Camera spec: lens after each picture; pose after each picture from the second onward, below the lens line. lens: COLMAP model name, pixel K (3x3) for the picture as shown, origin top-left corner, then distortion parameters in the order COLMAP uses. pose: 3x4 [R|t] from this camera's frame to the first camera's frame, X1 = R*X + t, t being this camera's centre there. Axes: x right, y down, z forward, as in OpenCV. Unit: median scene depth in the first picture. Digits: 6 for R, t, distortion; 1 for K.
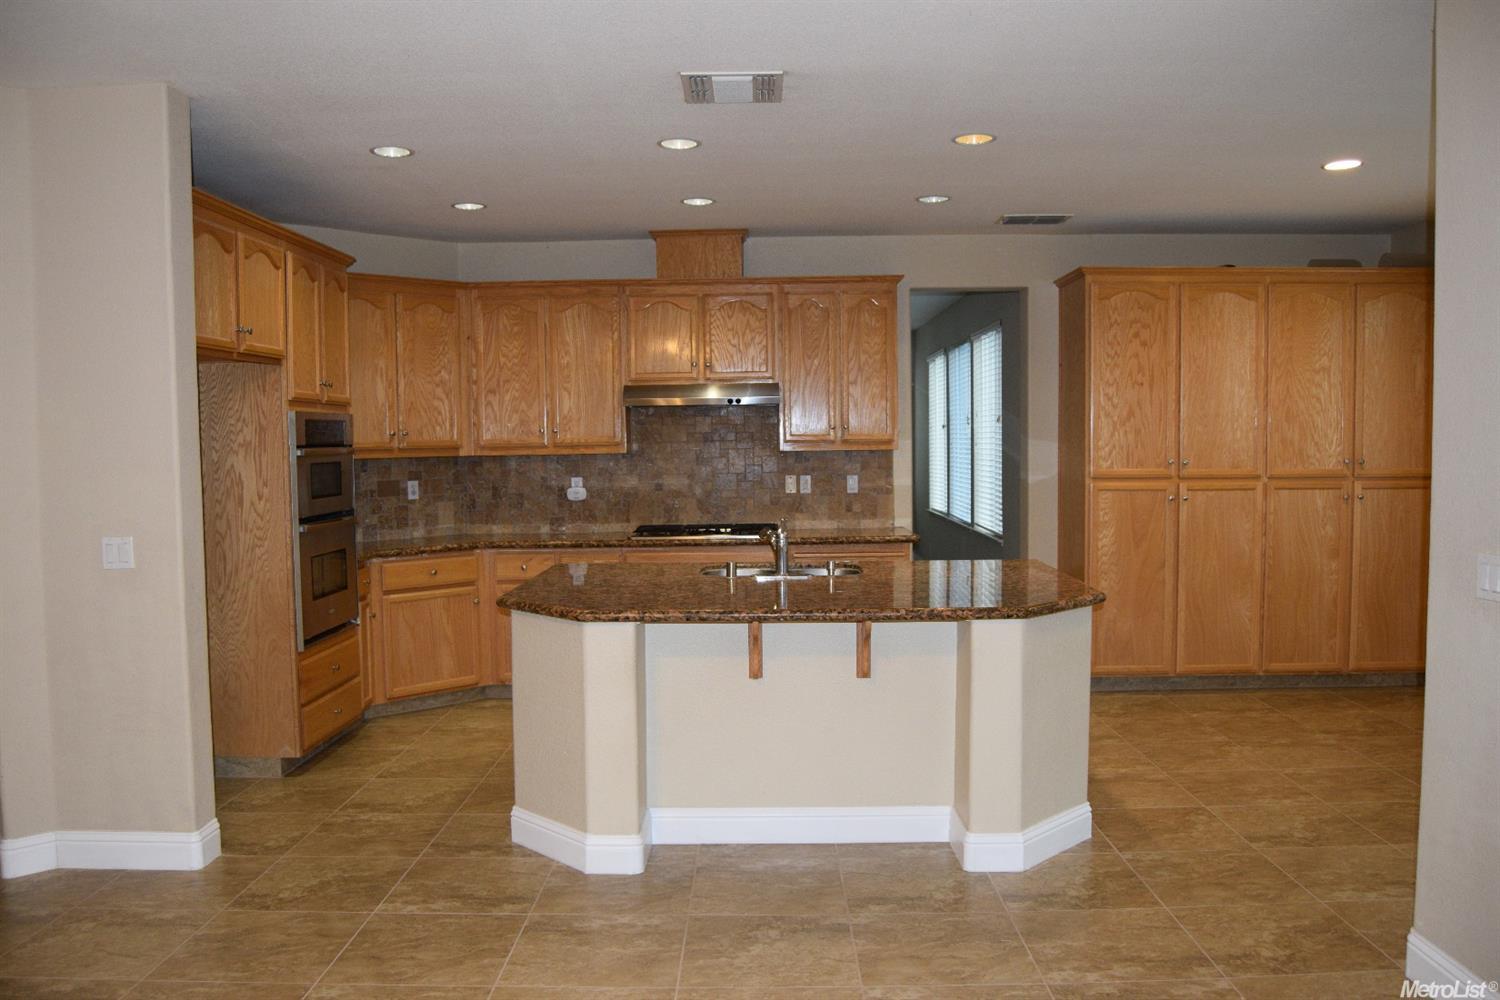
lens RADIAL K [[1182.6, 0, 747.6], [0, 1182.6, 501.5], [0, 0, 1]] dist [-0.084627, 0.018688]
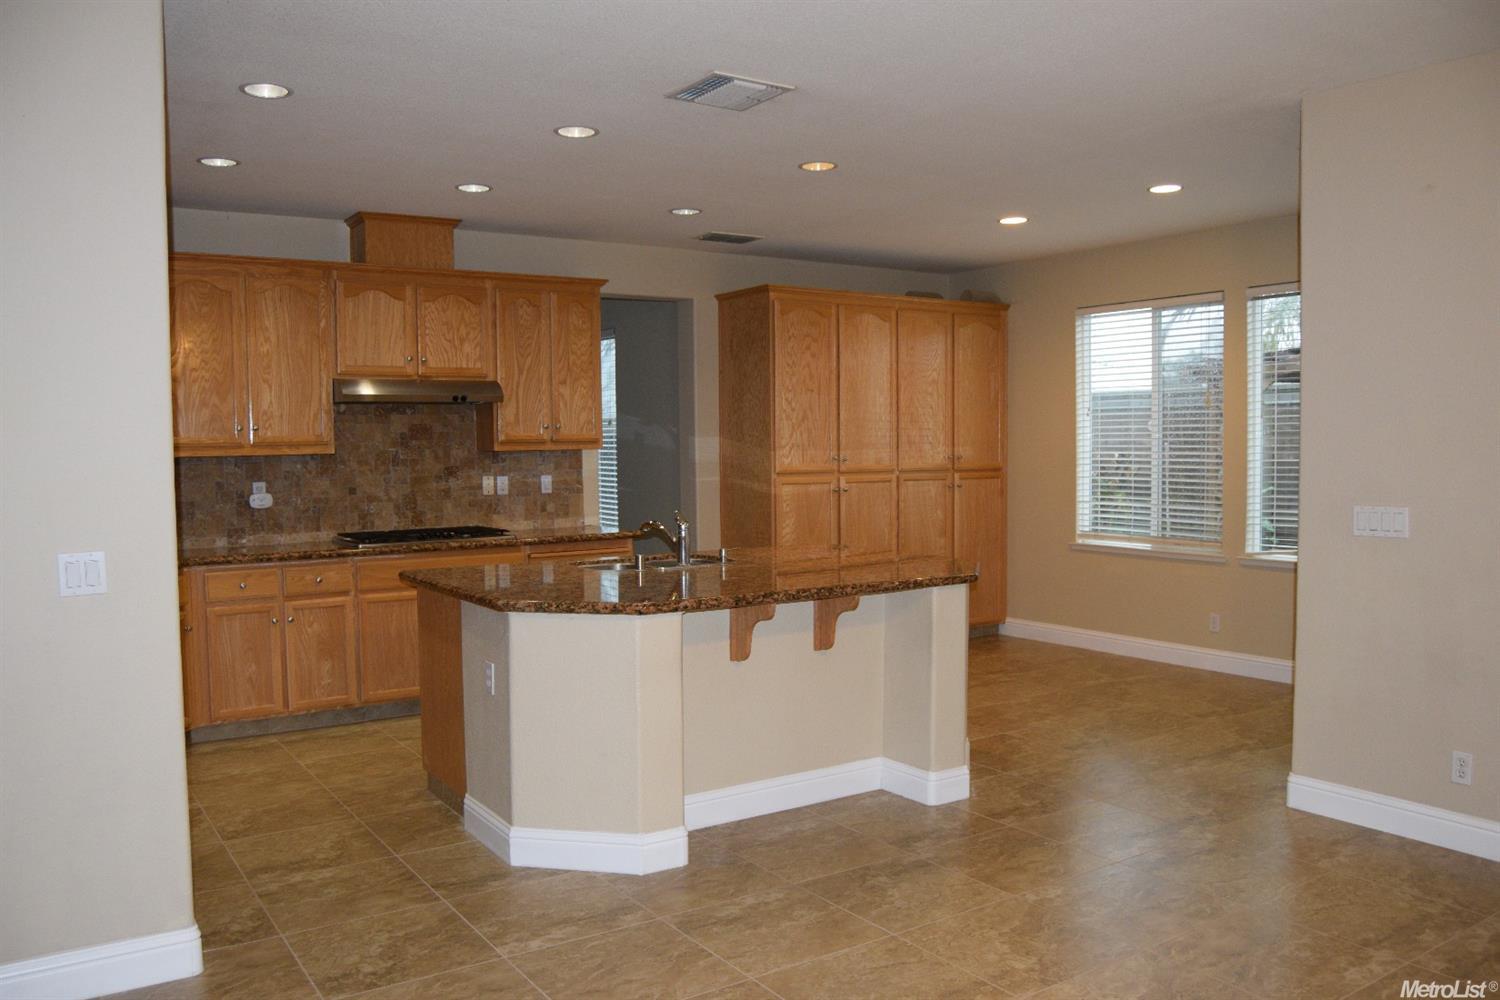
lens RADIAL K [[1182.6, 0, 750.6], [0, 1182.6, 500.6], [0, 0, 1]] dist [-0.084627, 0.018688]
pose [[0.824468, -0.025102, 0.565352, -0.366212], [0.031552, 0.999501, -0.001635, 0.007013], [-0.565029, 0.019186, 0.824848, 0.085110]]
